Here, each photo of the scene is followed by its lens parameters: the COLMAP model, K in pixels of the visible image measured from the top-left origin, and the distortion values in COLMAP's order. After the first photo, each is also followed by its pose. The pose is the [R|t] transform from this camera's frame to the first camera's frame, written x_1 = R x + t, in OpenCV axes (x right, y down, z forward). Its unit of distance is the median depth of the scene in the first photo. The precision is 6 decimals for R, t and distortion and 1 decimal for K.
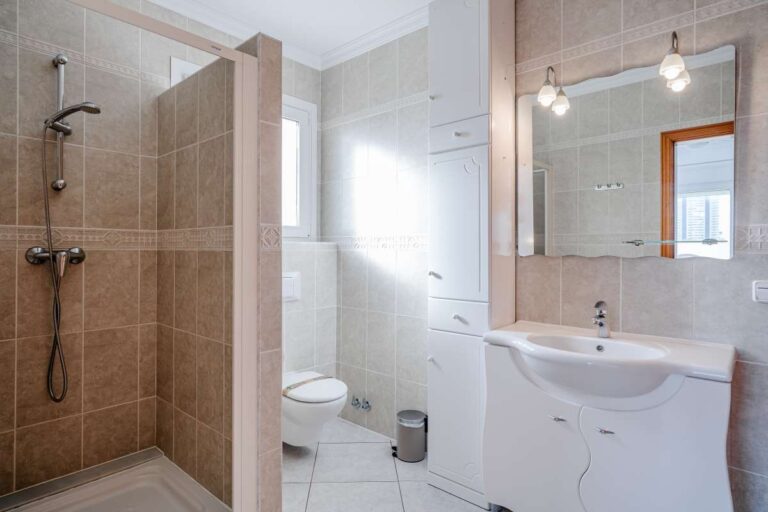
lens RADIAL K [[420.8, 0, 384.0], [0, 420.8, 256.0], [0, 0, 1]] dist [0.003016, 0.000995]
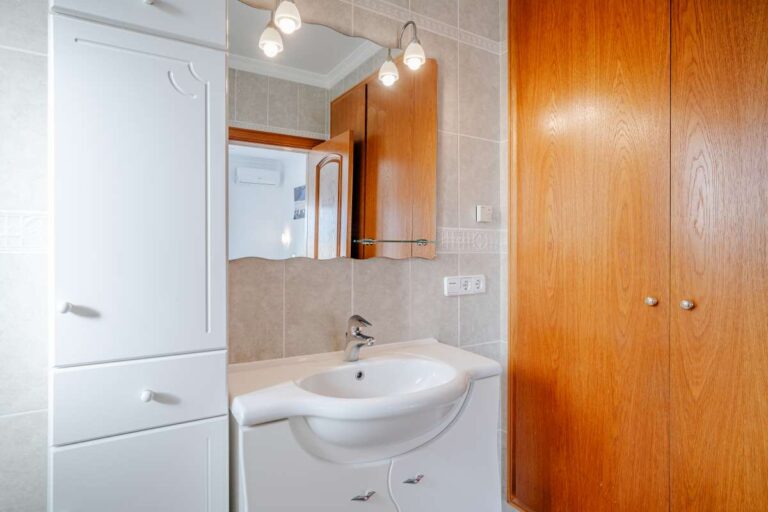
lens RADIAL K [[405.2, 0, 384.0], [0, 405.2, 256.0], [0, 0, 1]] dist [-0.019439, -0.000183]
pose [[0.318922, -0.012750, 0.947695, -0.177037], [0.011799, 0.999885, 0.009481, -0.009501], [-0.947707, 0.008158, 0.319036, 0.686142]]
